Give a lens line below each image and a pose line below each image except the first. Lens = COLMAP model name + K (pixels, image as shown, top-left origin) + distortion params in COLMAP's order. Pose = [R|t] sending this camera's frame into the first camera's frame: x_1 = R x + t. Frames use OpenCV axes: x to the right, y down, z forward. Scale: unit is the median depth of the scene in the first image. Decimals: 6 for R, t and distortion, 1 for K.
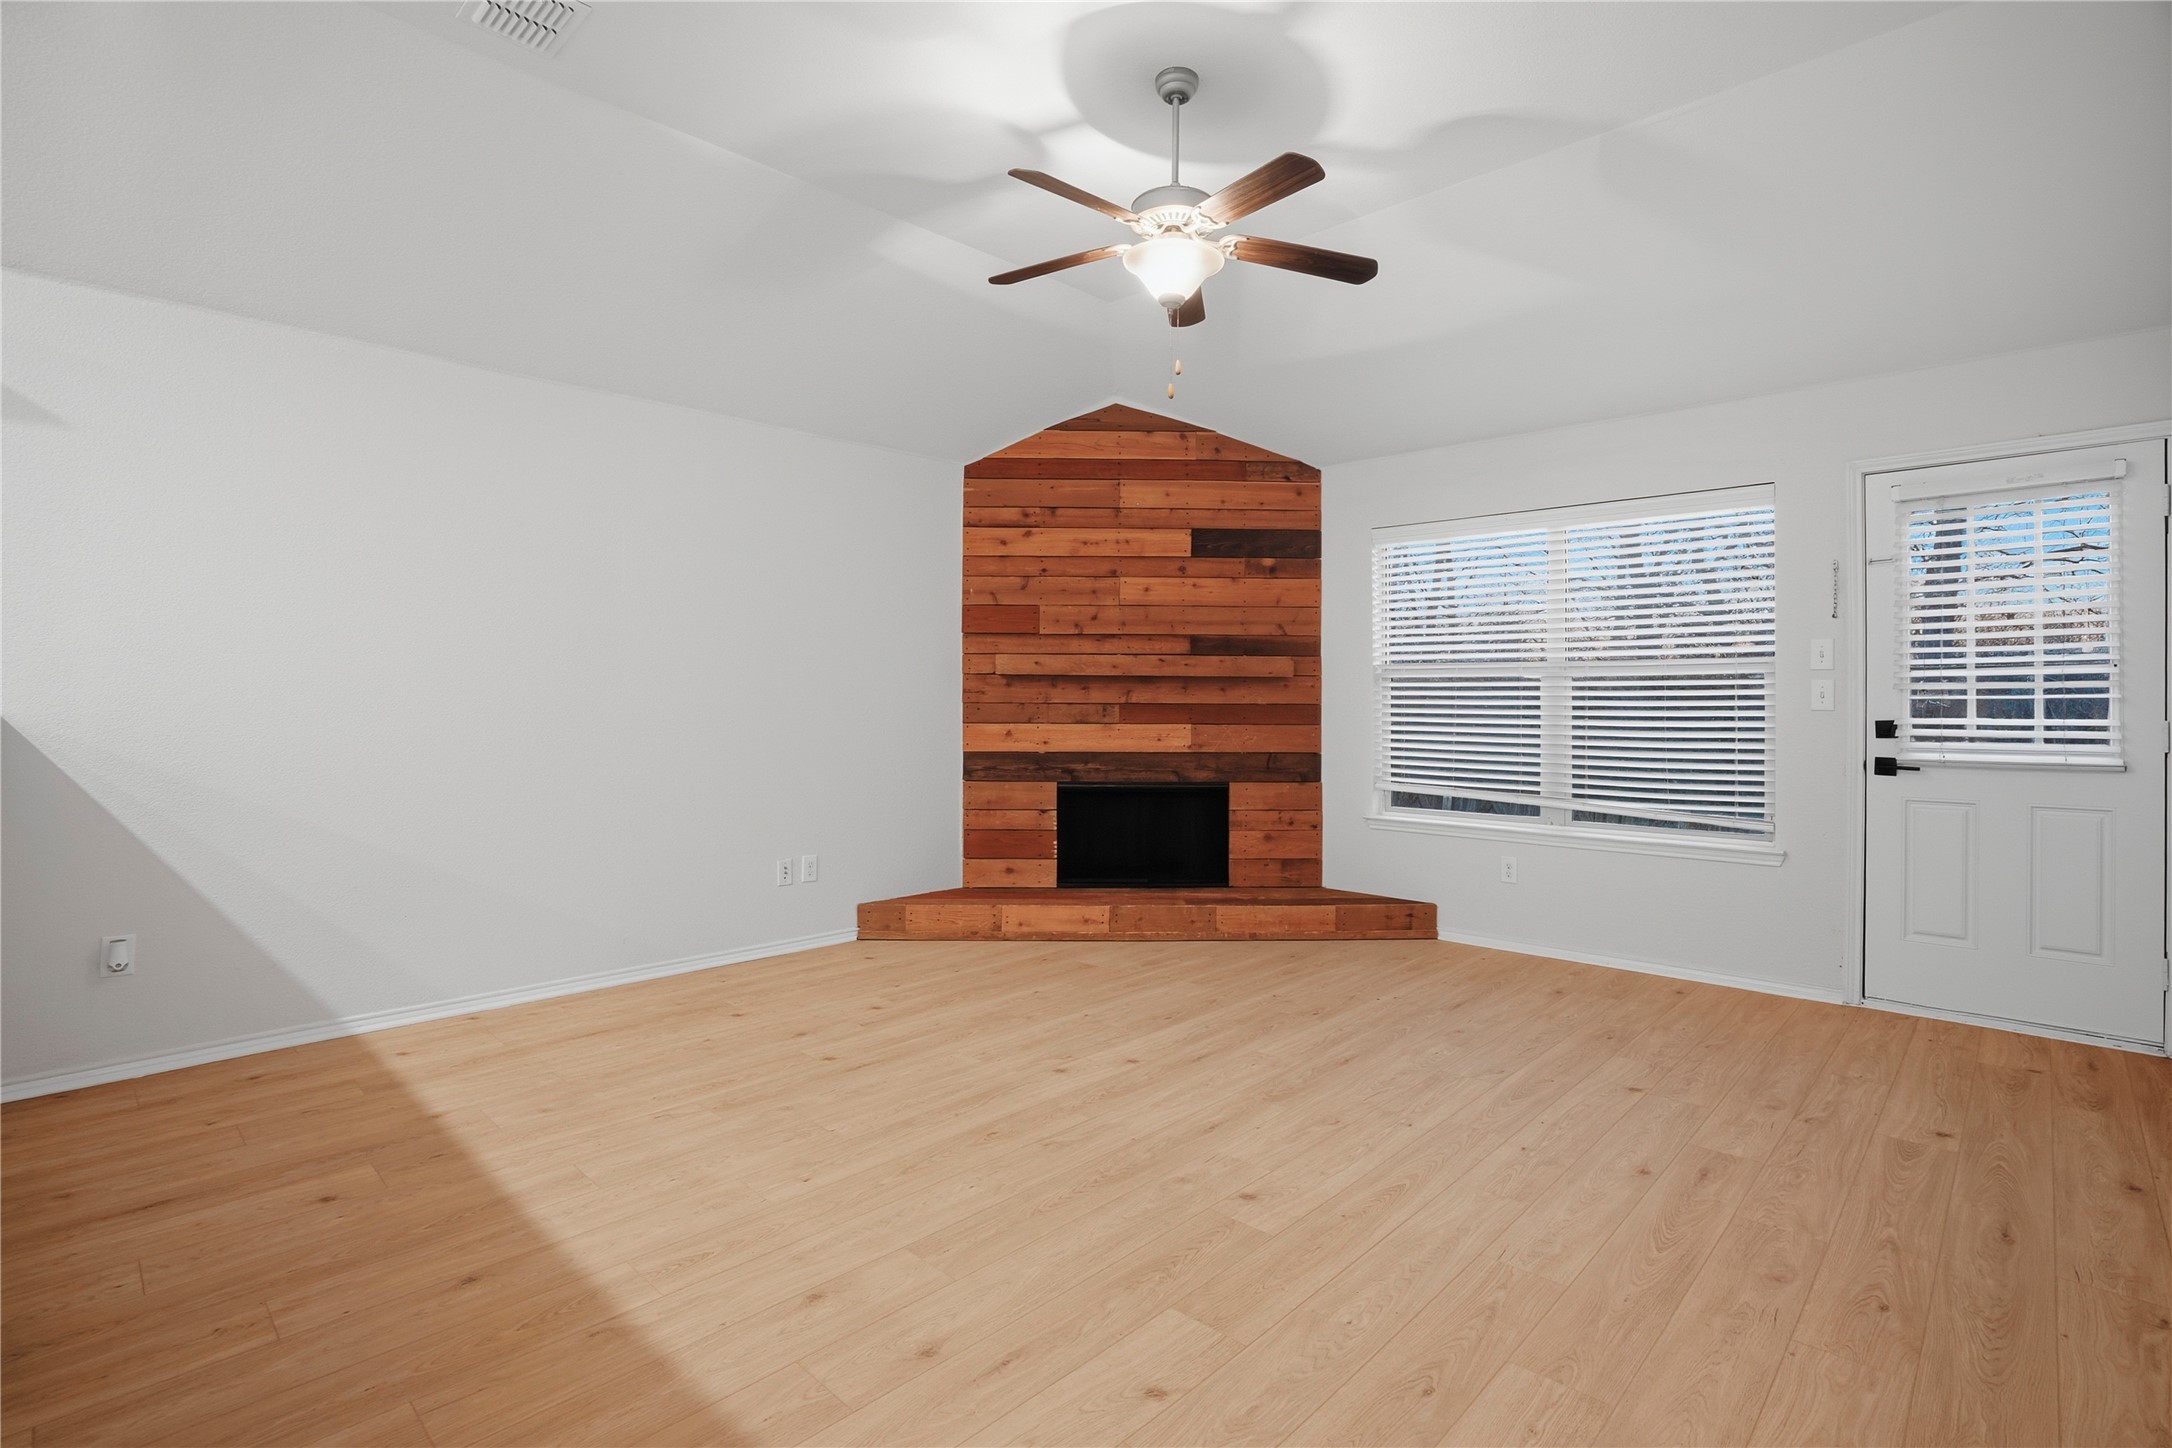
lens RADIAL K [[1027.6, 0, 1079.2], [0, 1027.6, 703.0], [0, 0, 1]] dist [-0.047073, 0.013318]
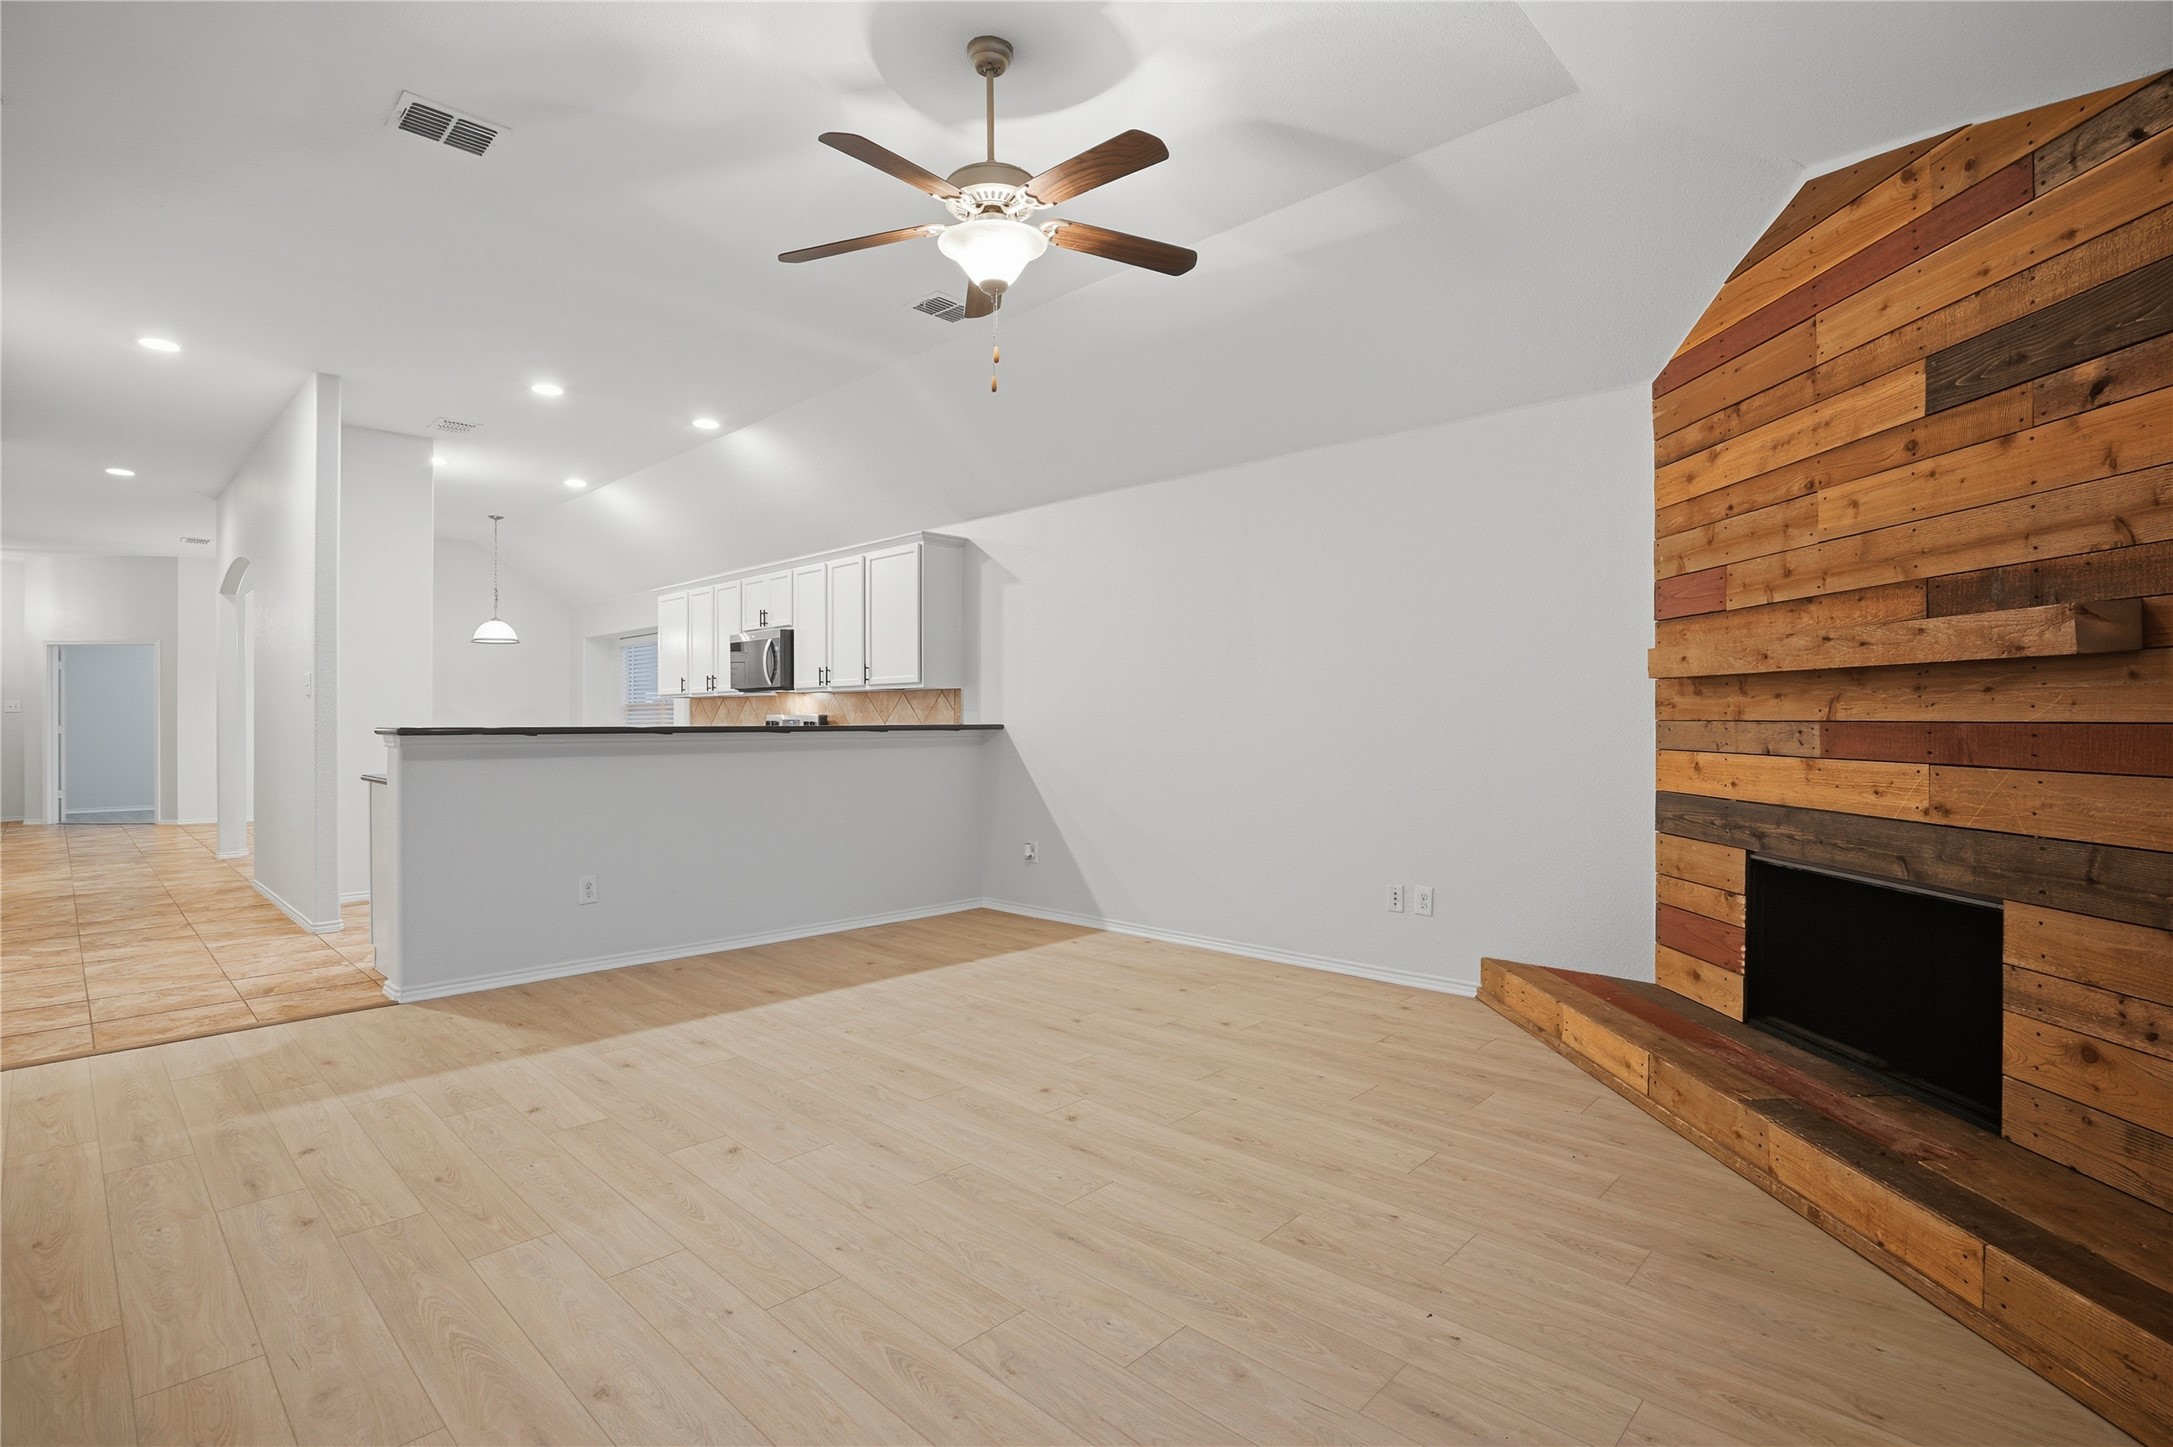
lens RADIAL K [[1028.1, 0, 1096.7], [0, 1028.1, 722.7], [0, 0, 1]] dist [-0.047073, 0.013318]
pose [[0.008362, 0.000245, -0.999965, 0.574674], [0.000685, 1.000000, 0.000250, 0.000668], [0.999965, -0.000687, 0.008362, 0.610884]]
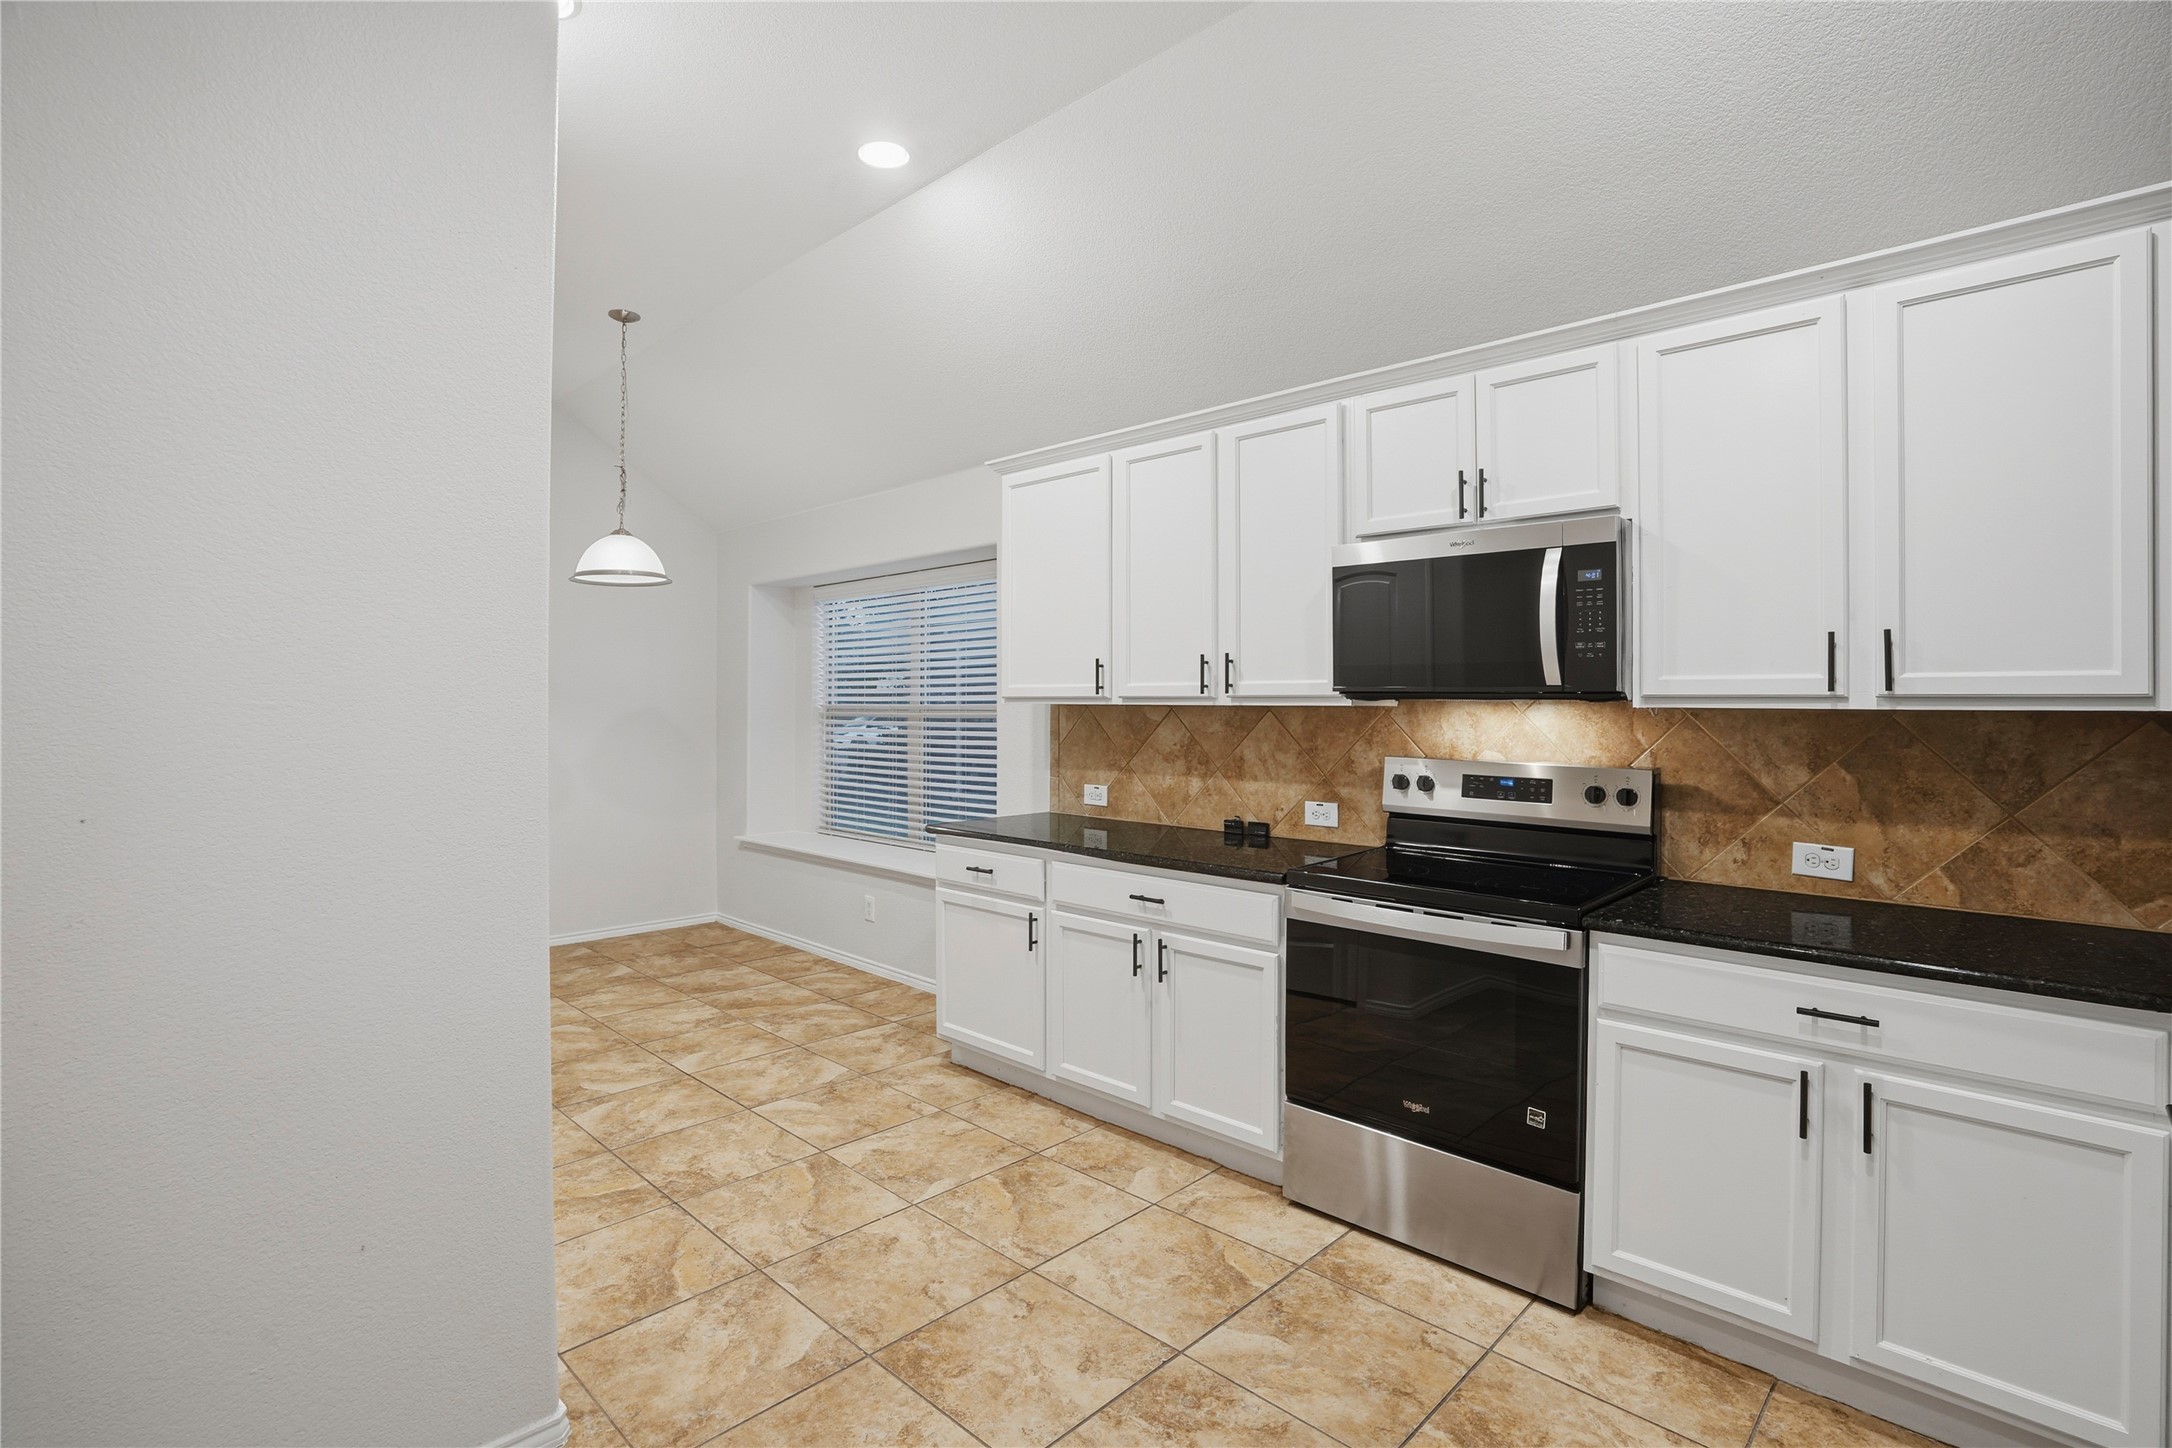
lens RADIAL K [[1027.6, 0, 1075.4], [0, 1027.6, 716.3], [0, 0, 1]] dist [-0.047073, 0.013318]
pose [[-0.014368, 0.010237, -0.999844, -0.316442], [-0.006307, 0.999927, 0.010328, -0.037191], [0.999877, 0.006455, -0.014303, -0.001951]]
